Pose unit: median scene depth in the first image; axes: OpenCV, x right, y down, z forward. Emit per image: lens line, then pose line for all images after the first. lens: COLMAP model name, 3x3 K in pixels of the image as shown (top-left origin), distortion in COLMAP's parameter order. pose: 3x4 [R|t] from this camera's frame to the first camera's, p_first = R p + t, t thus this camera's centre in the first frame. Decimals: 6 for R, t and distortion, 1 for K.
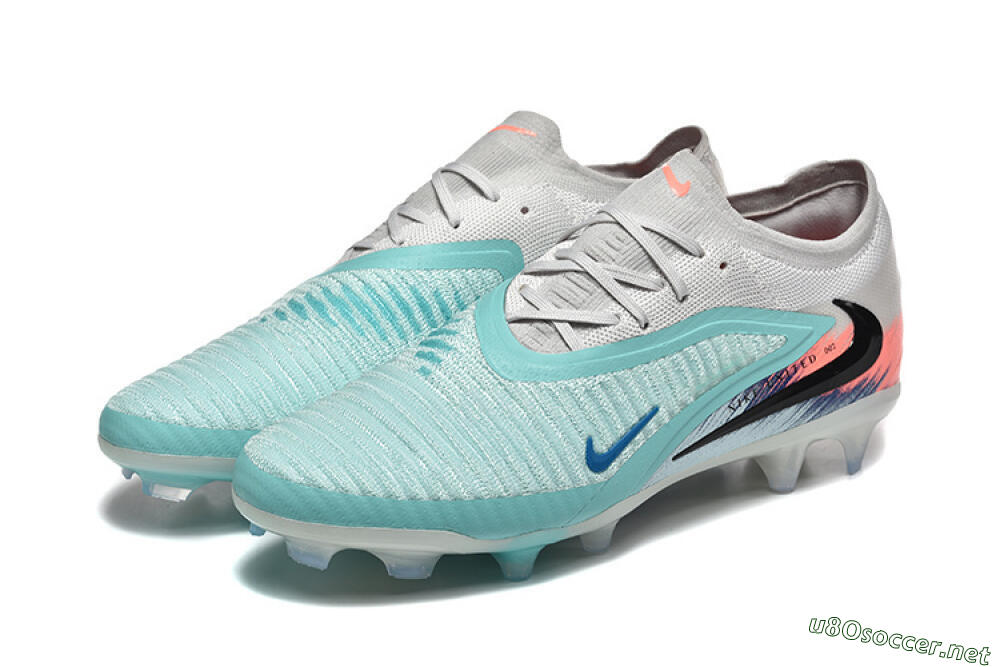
lens RADIAL K [[2855.9, 0, 500.0], [0, 2855.9, 333.5], [0, 0, 1]] dist [0.046331, -0.237783]
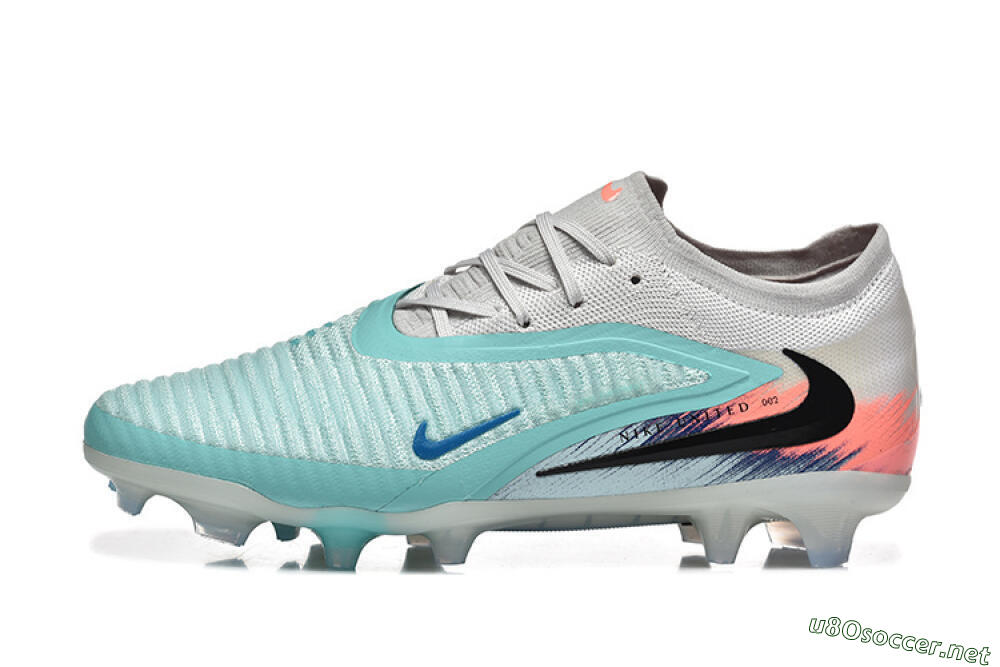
lens RADIAL K [[2855.9, 0, 500.0], [0, 2855.9, 333.5], [0, 0, 1]] dist [0.046331, -0.237783]
pose [[0.886014, 0.081035, -0.456522, 0.460245], [-0.187336, 0.963229, -0.192602, 0.177621], [0.424127, 0.256172, 0.868615, 0.196332]]
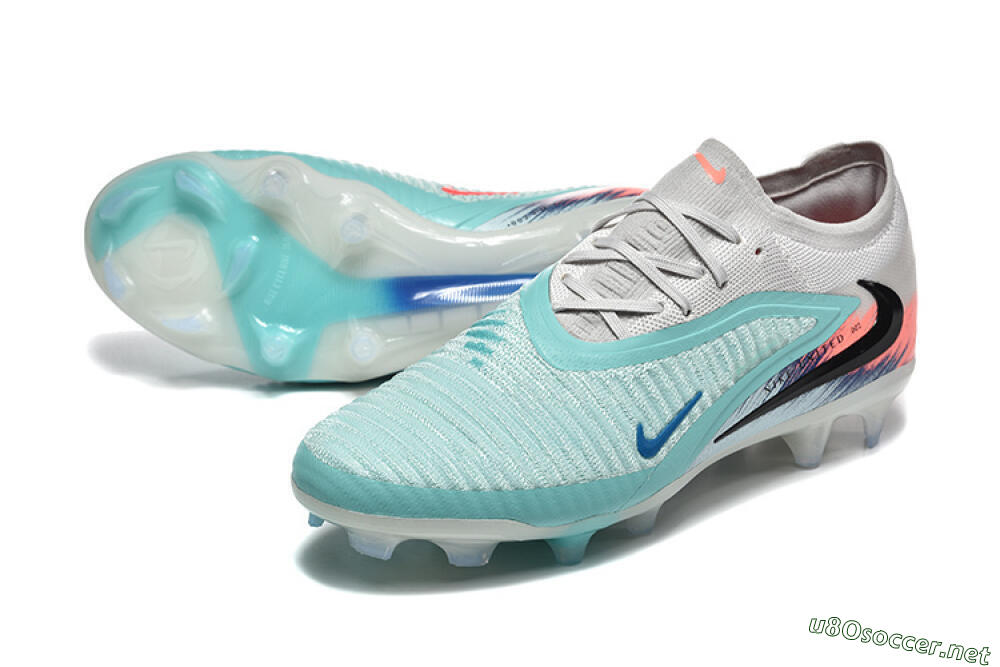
lens RADIAL K [[2855.9, 0, 500.0], [0, 2855.9, 333.5], [0, 0, 1]] dist [0.046331, -0.237783]
pose [[0.997334, -0.019461, 0.070329, -0.088023], [0.017168, 0.999306, 0.033062, -0.030135], [-0.070923, -0.031767, 0.996976, -0.018229]]
